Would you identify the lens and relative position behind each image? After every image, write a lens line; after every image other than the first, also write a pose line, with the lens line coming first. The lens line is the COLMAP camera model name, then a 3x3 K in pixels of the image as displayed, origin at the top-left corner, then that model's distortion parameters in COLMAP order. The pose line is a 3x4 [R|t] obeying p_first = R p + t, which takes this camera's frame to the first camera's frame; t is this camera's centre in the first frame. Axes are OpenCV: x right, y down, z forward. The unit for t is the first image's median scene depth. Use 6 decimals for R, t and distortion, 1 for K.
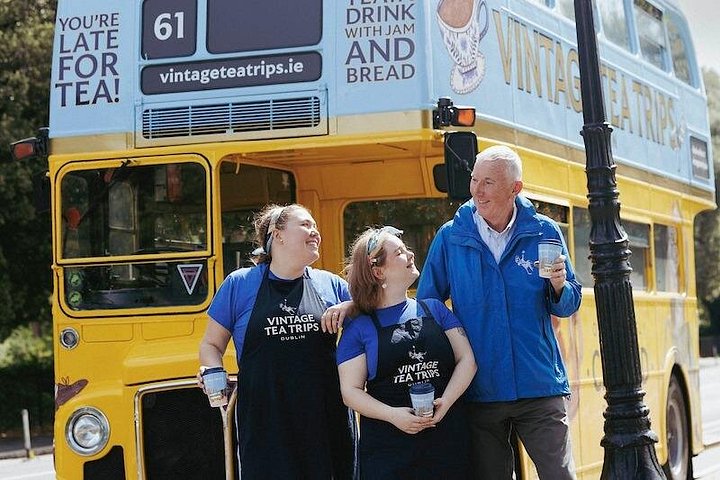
lens RADIAL K [[2236.9, 0, 360.0], [0, 2236.9, 240.0], [0, 0, 1]] dist [-0.091762, -0.487286]
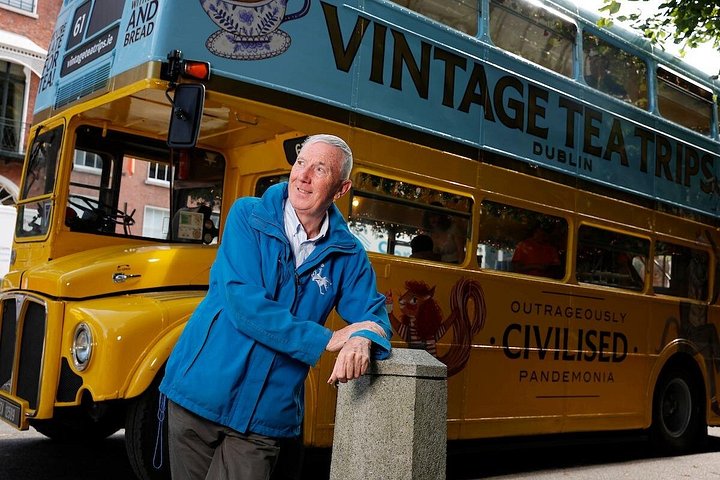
lens RADIAL K [[767.4, 0, 352.9], [0, 767.4, 238.0], [0, 0, 1]] dist [-0.001666, 0.014606]
pose [[0.841219, 0.057571, -0.537621, 0.302444], [-0.089426, 0.995436, -0.033329, 0.029559], [0.533248, 0.076114, 0.842528, 0.716804]]
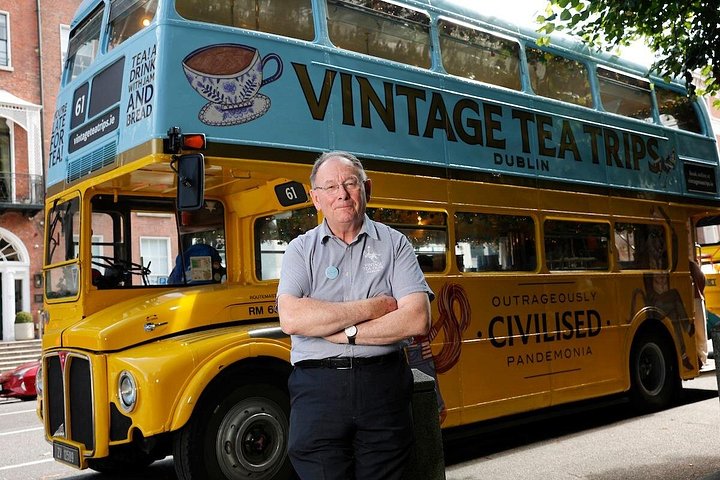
lens RADIAL K [[752.5, 0, 360.0], [0, 752.5, 240.0], [0, 0, 1]] dist [-0.007621, -0.000179]
pose [[0.854694, -0.047988, -0.516909, 0.327813], [0.040010, 0.998846, -0.026573, 0.013571], [0.517587, 0.002031, 0.855628, 0.672866]]
